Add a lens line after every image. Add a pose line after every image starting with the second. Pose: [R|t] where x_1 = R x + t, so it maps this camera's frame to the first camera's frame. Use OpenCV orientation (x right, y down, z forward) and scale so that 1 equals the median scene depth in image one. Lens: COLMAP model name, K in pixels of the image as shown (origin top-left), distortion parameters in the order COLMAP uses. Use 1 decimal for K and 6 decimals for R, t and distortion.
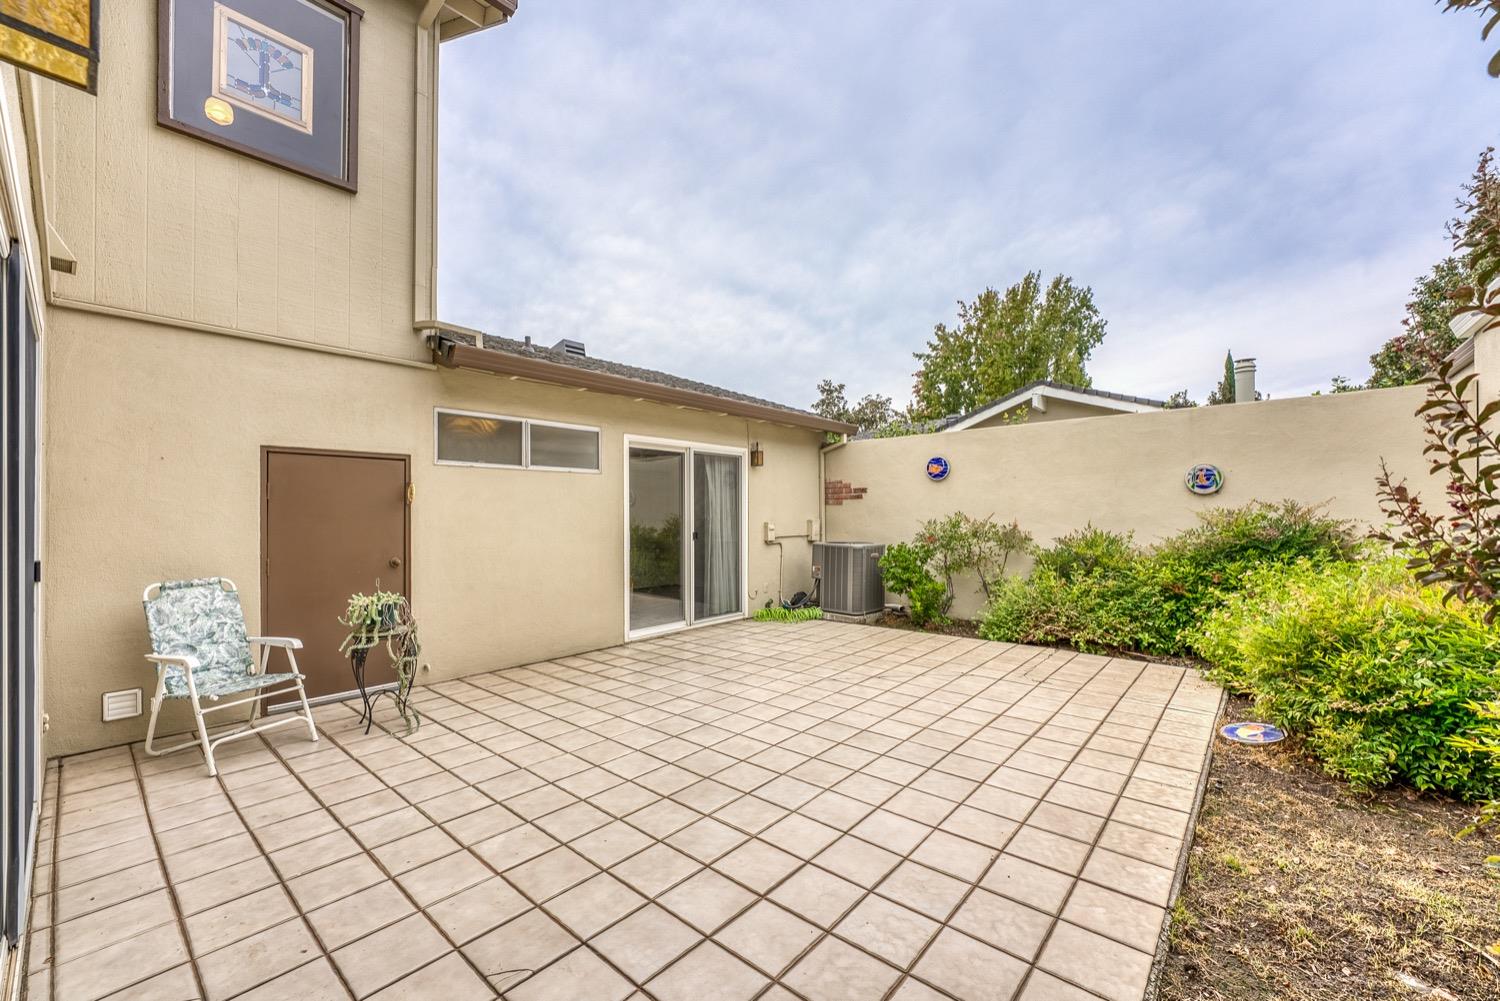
lens RADIAL K [[607.5, 0, 742.7], [0, 607.5, 498.6], [0, 0, 1]] dist [-0.008625, -0.000295]
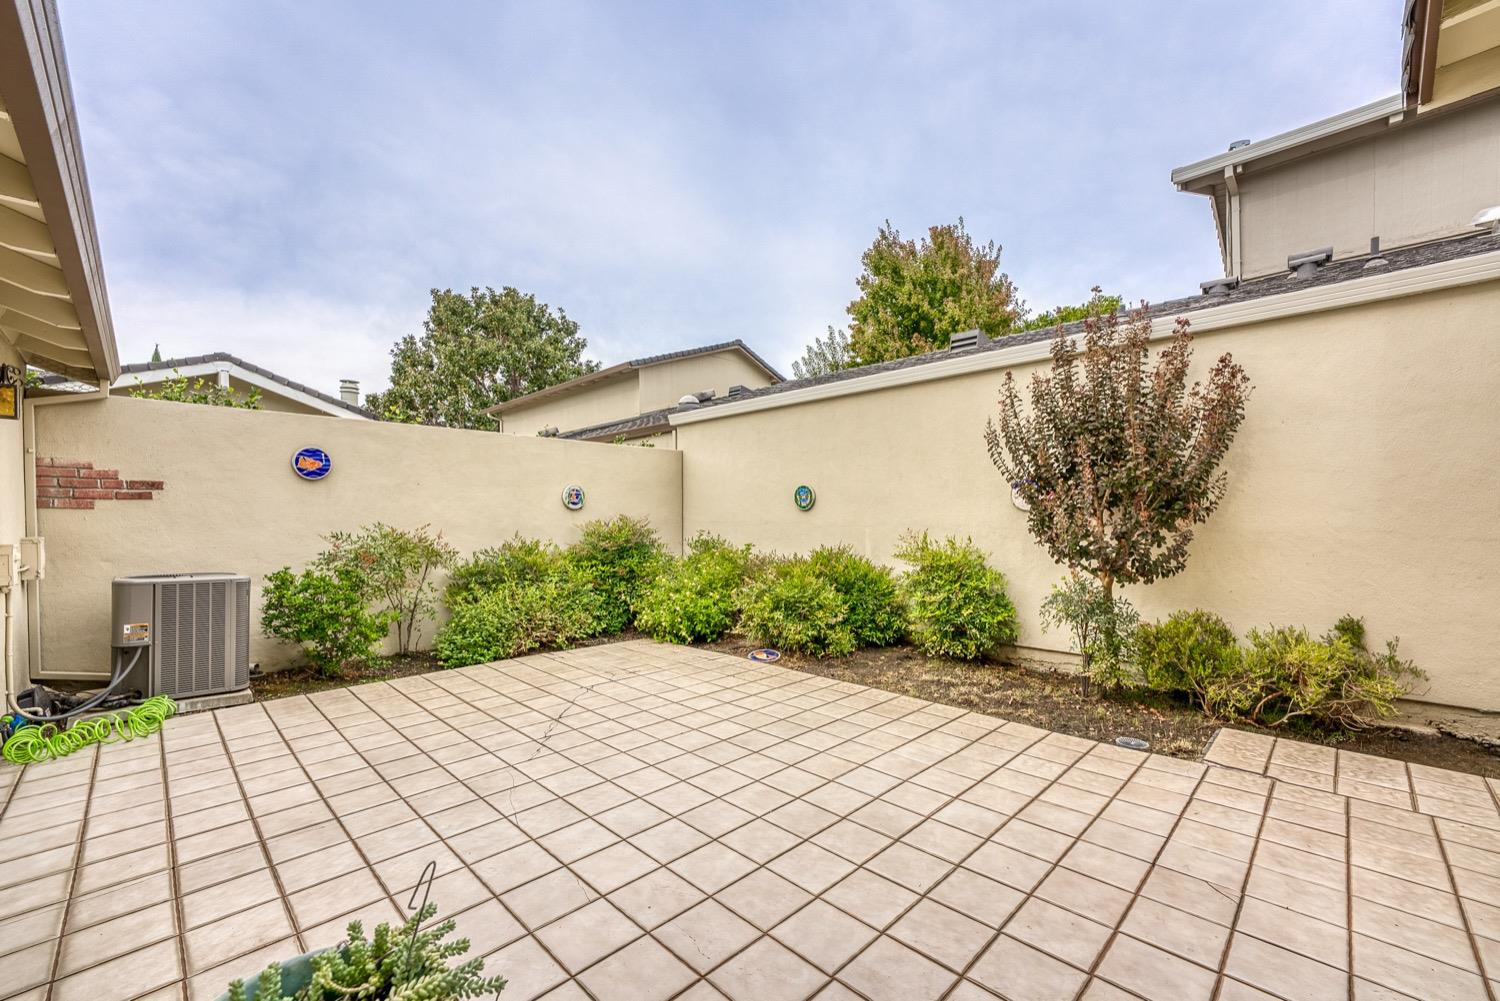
lens RADIAL K [[607.5, 0, 754.6], [0, 607.5, 515.1], [0, 0, 1]] dist [-0.008625, -0.000295]
pose [[0.058317, 0.014969, 0.998186, -0.589271], [-0.023146, 0.999639, -0.013639, 0.016264], [-0.998030, -0.022308, 0.058642, 0.659950]]
